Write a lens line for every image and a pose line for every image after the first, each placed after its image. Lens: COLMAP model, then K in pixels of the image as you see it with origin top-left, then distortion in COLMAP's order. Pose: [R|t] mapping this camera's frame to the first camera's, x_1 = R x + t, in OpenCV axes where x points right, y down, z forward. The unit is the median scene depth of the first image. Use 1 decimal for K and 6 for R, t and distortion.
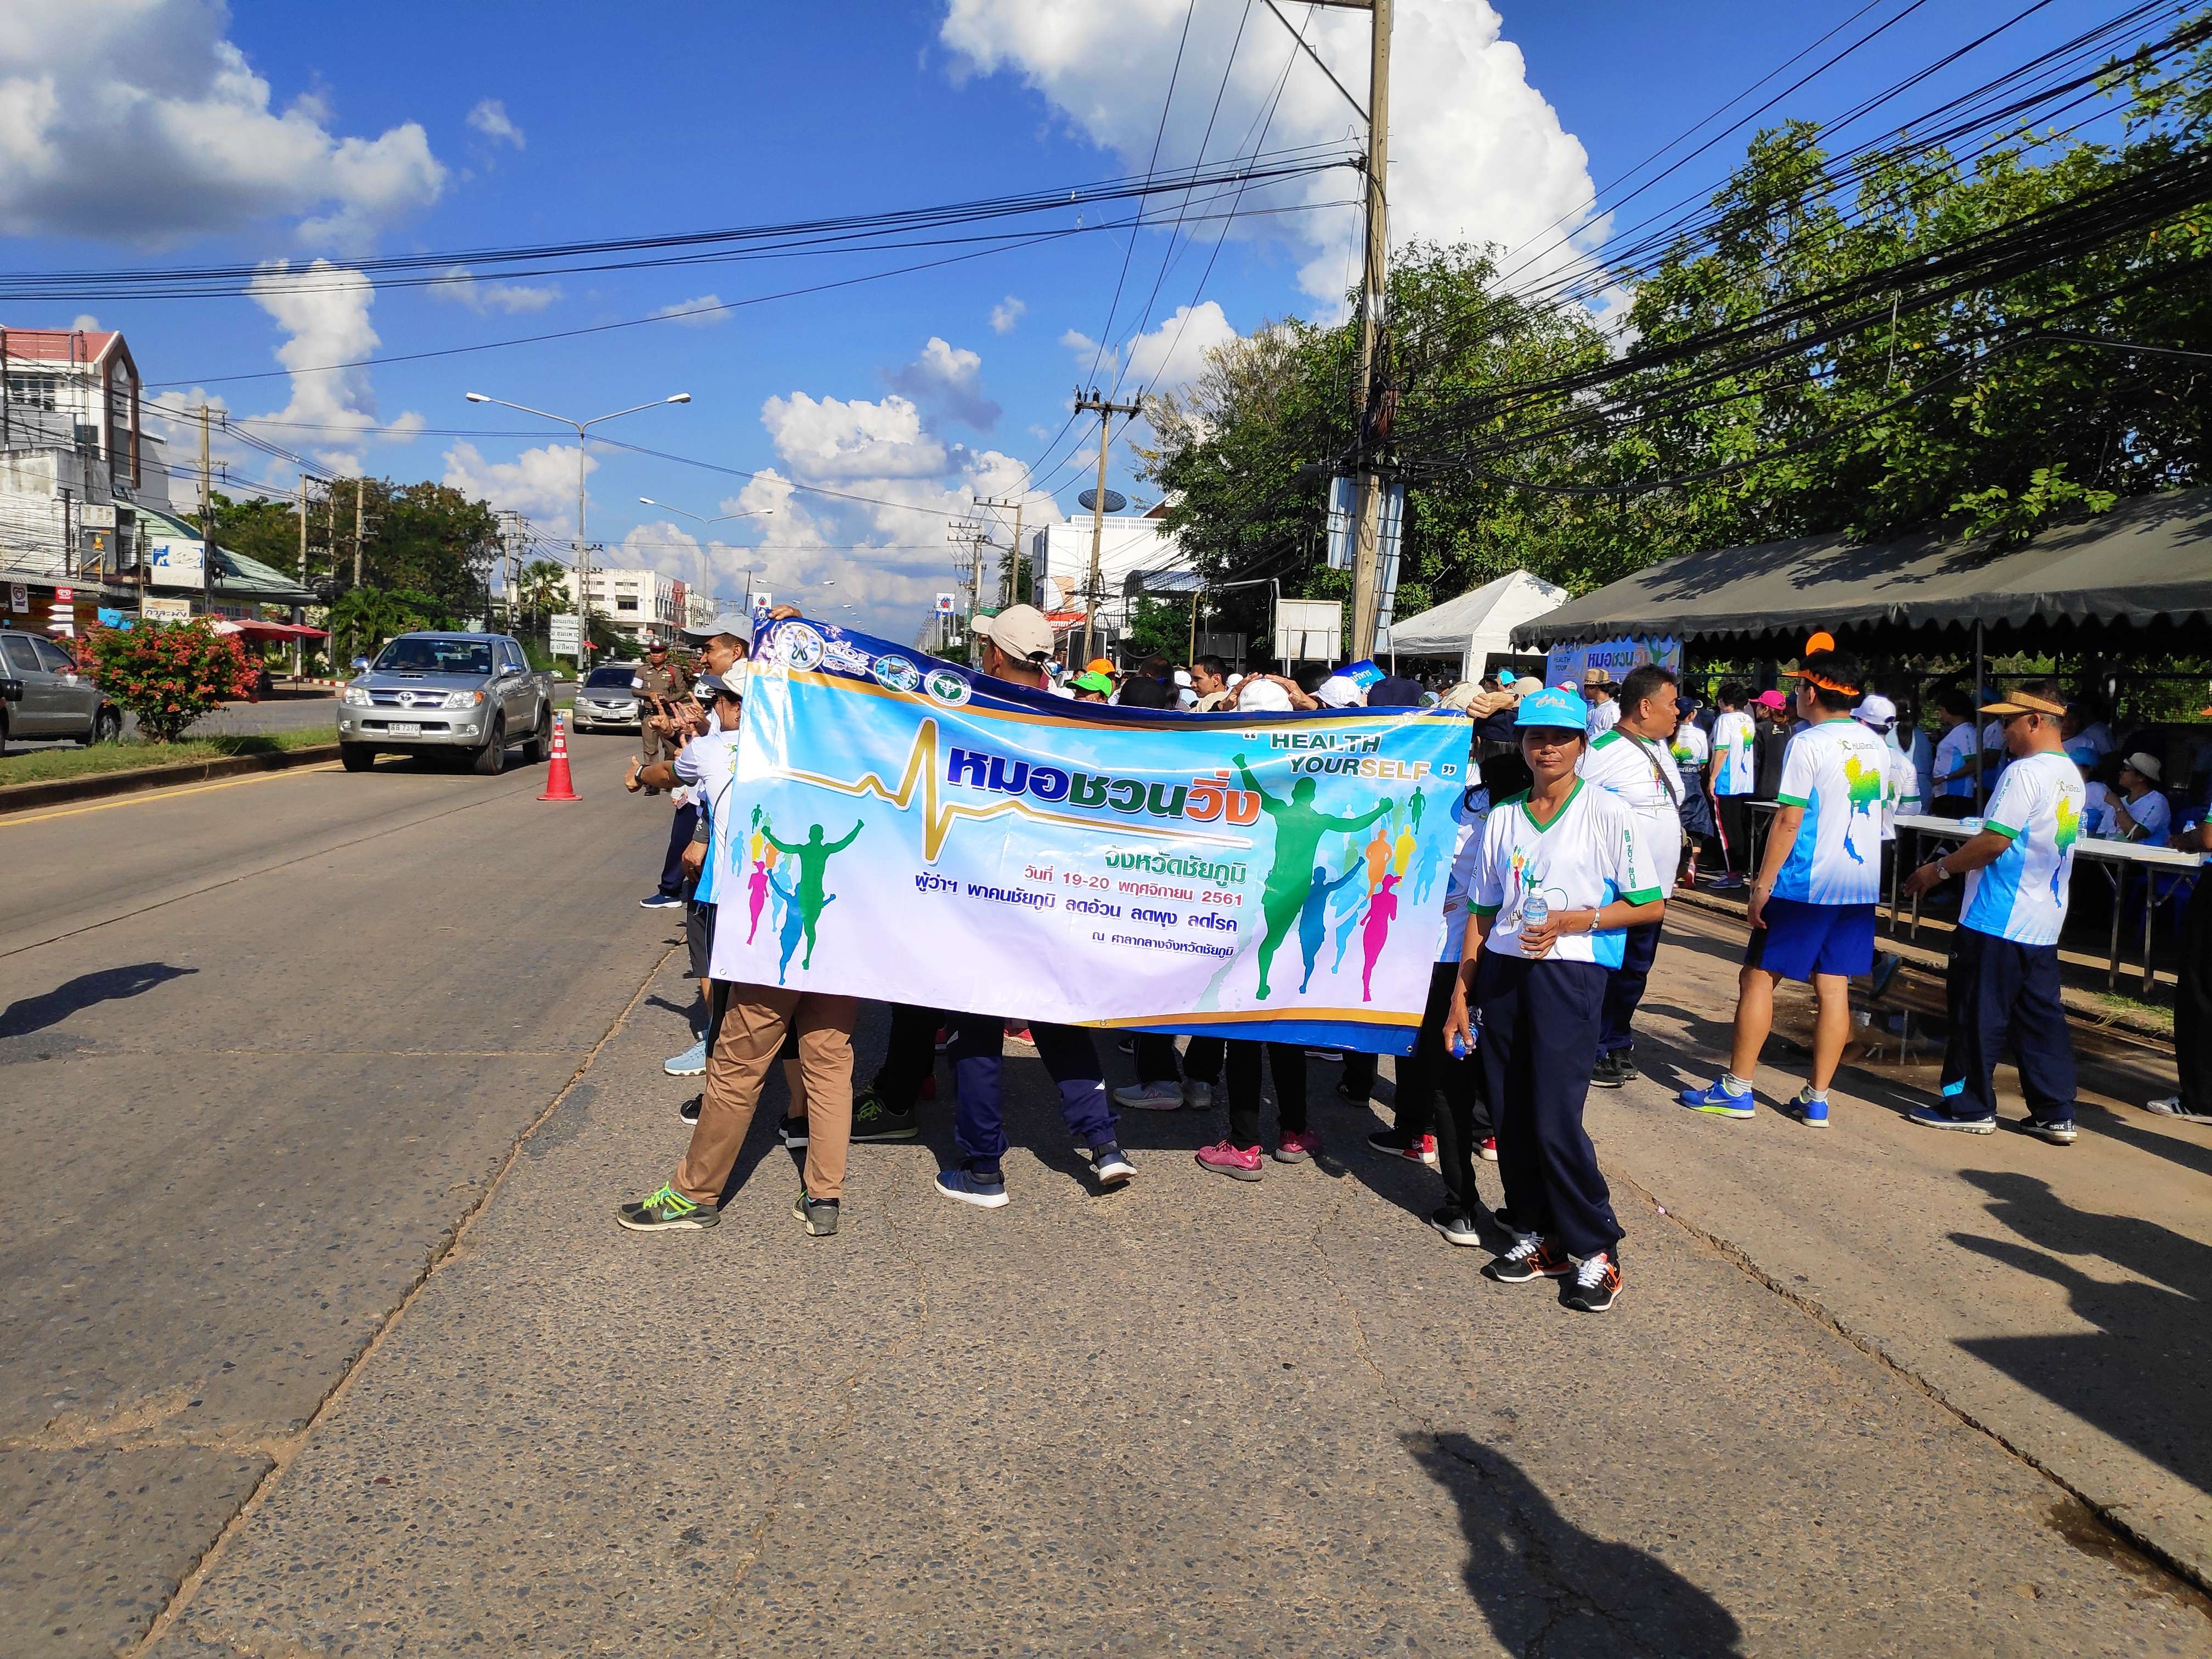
lens RADIAL K [[1547.4, 0, 1121.4], [0, 1547.4, 814.1], [0, 0, 1]] dist [-0.011407, -0.008444]
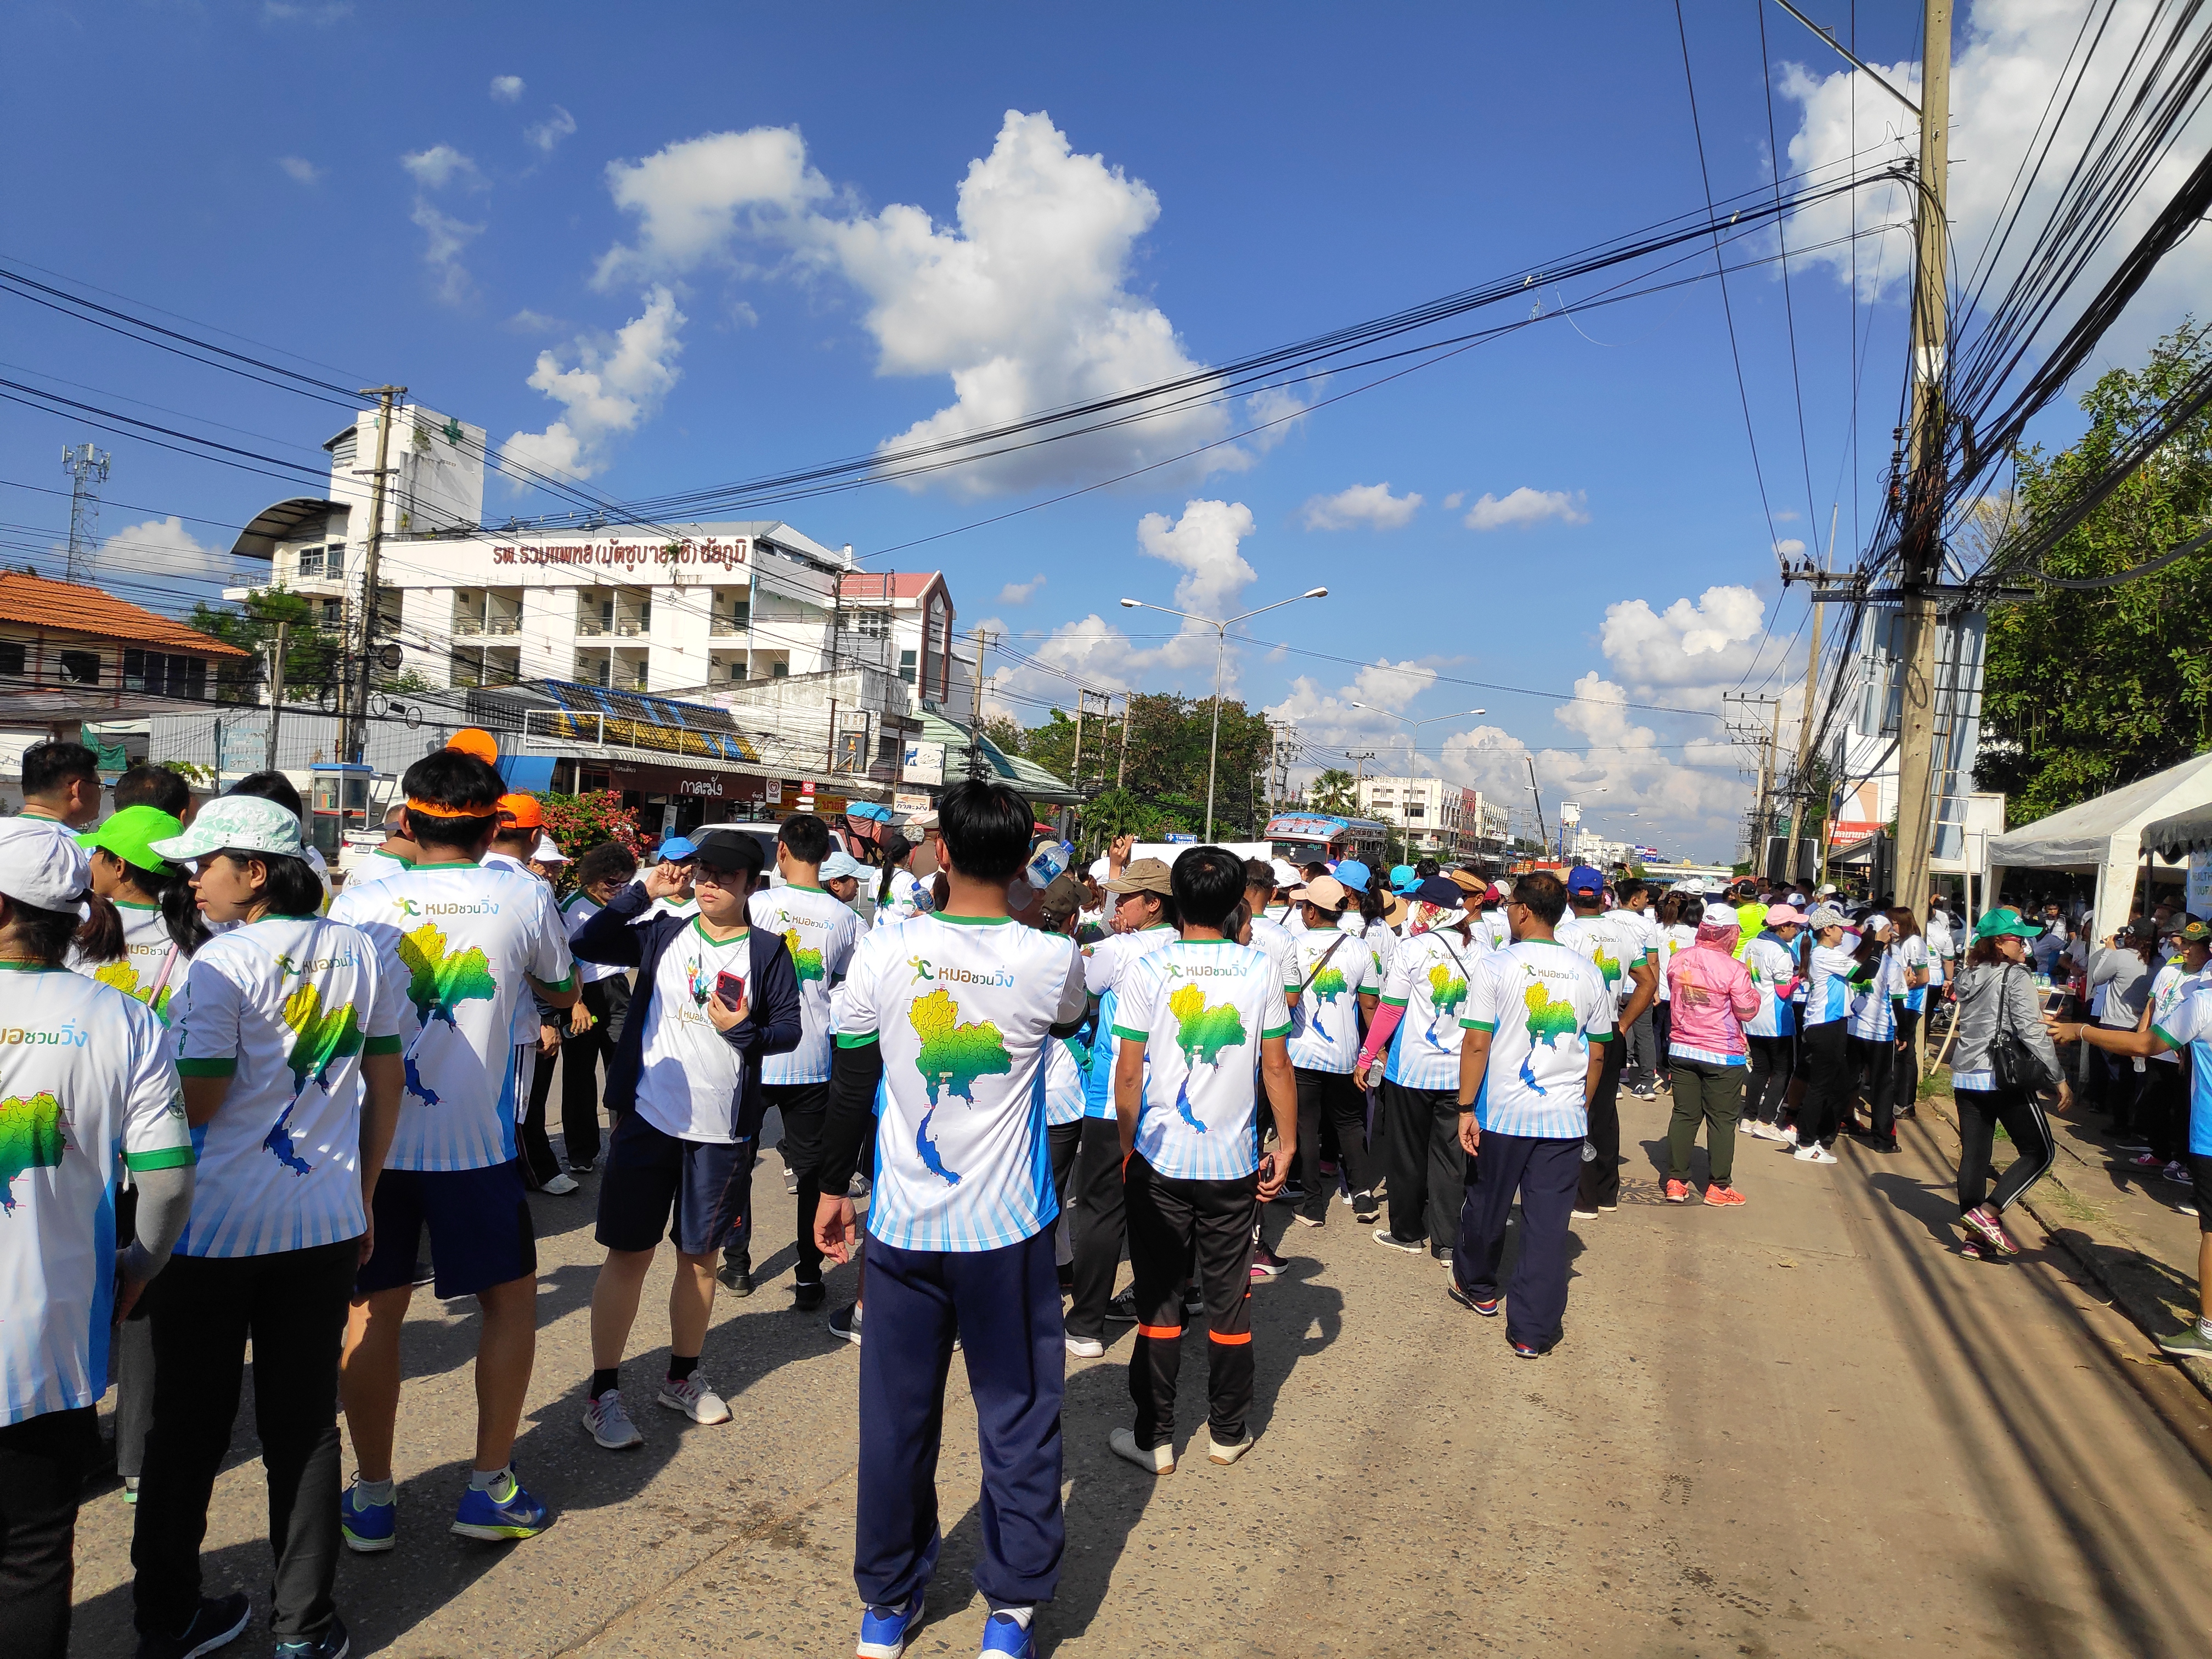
lens RADIAL K [[1547.4, 0, 1127.4], [0, 1547.4, 784.1], [0, 0, 1]] dist [-0.011407, -0.008444]
pose [[0.869180, 0.002816, -0.494488, 0.090366], [-0.079448, 0.987788, -0.134025, -0.009782], [0.488072, 0.155778, 0.858789, 0.122362]]
